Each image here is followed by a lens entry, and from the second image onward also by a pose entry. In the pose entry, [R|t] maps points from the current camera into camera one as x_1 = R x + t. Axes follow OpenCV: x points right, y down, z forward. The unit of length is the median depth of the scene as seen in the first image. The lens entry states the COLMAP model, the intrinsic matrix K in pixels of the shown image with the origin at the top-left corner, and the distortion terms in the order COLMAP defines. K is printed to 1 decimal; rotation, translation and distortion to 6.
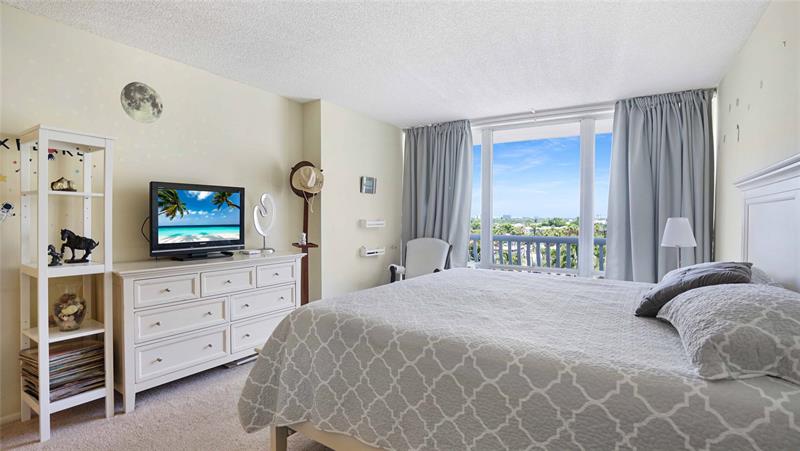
lens RADIAL K [[419.7, 0, 400.0], [0, 419.7, 225.5], [0, 0, 1]] dist [-0.049287, 0.033818]
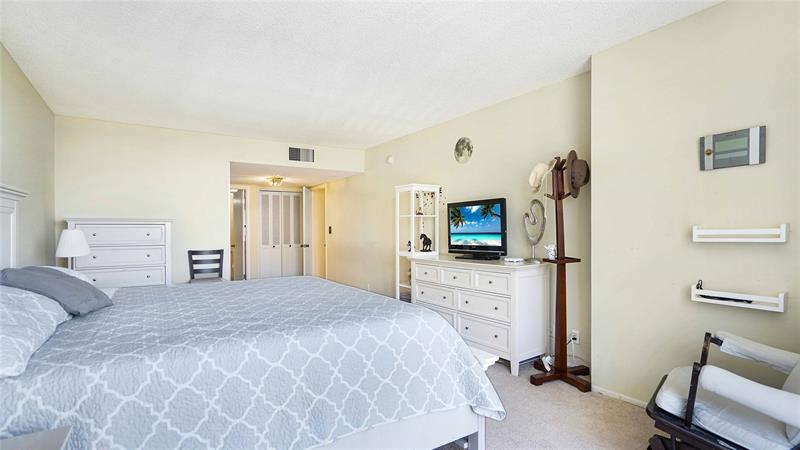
lens RADIAL K [[419.7, 0, 400.0], [0, 419.7, 225.0], [0, 0, 1]] dist [-0.049287, 0.033818]
pose [[-0.448339, -0.017383, -0.893695, 0.735044], [-0.014886, 0.999817, -0.011980, -0.005276], [0.893740, 0.007933, -0.448516, 1.314905]]
